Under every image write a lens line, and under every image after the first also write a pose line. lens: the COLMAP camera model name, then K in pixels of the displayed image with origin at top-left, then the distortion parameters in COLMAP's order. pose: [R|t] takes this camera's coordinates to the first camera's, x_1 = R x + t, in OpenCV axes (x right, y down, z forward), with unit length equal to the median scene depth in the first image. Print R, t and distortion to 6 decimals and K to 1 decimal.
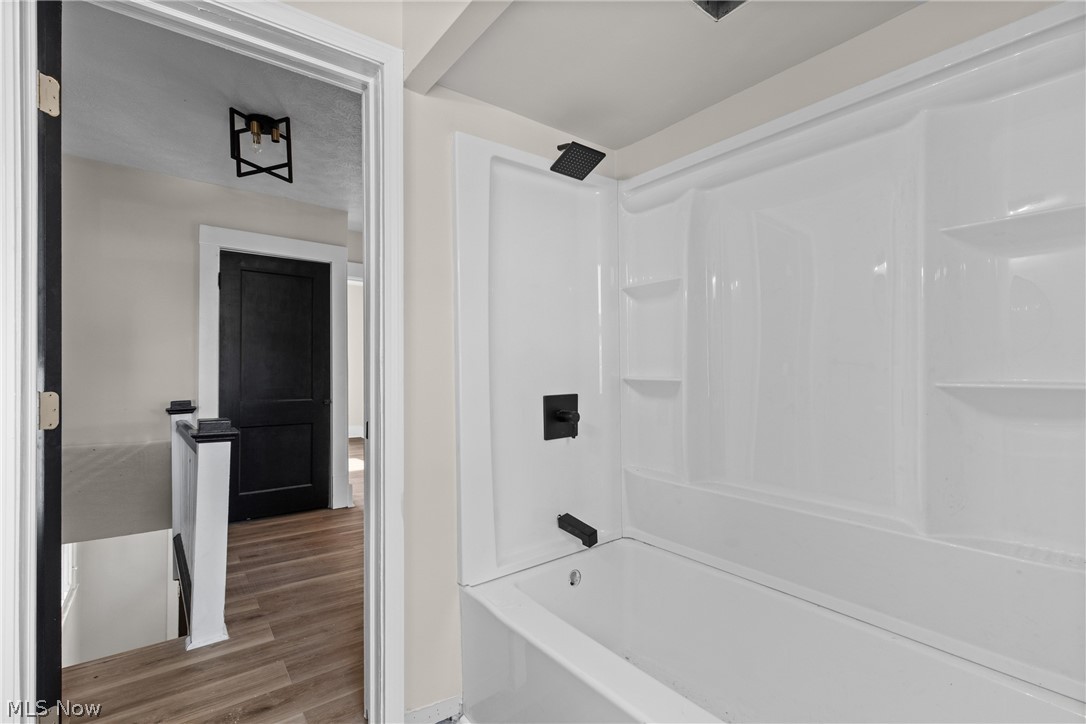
lens RADIAL K [[493.7, 0, 518.0], [0, 493.7, 360.1], [0, 0, 1]] dist [0.011192, -0.003332]
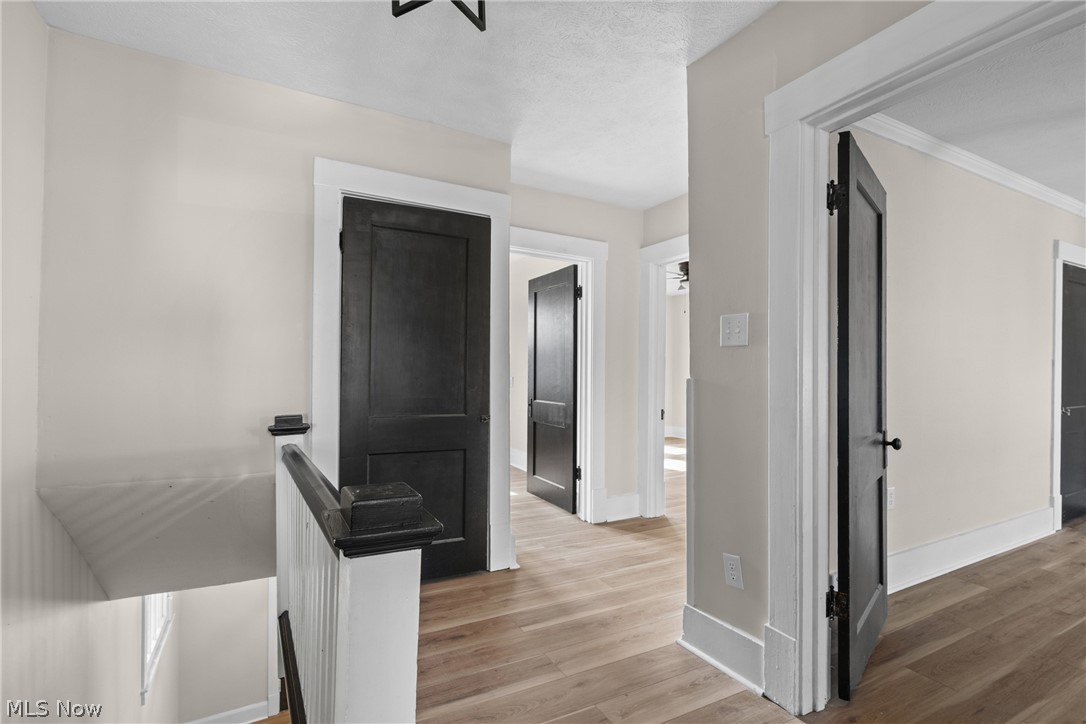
lens RADIAL K [[493.7, 0, 542.0], [0, 493.7, 366.0], [0, 0, 1]] dist [0.011192, -0.003332]
pose [[0.993809, 0.004466, -0.111013, -0.248080], [-0.004100, 0.999985, 0.003520, 0.009311], [0.111027, -0.003043, 0.993813, 0.347664]]
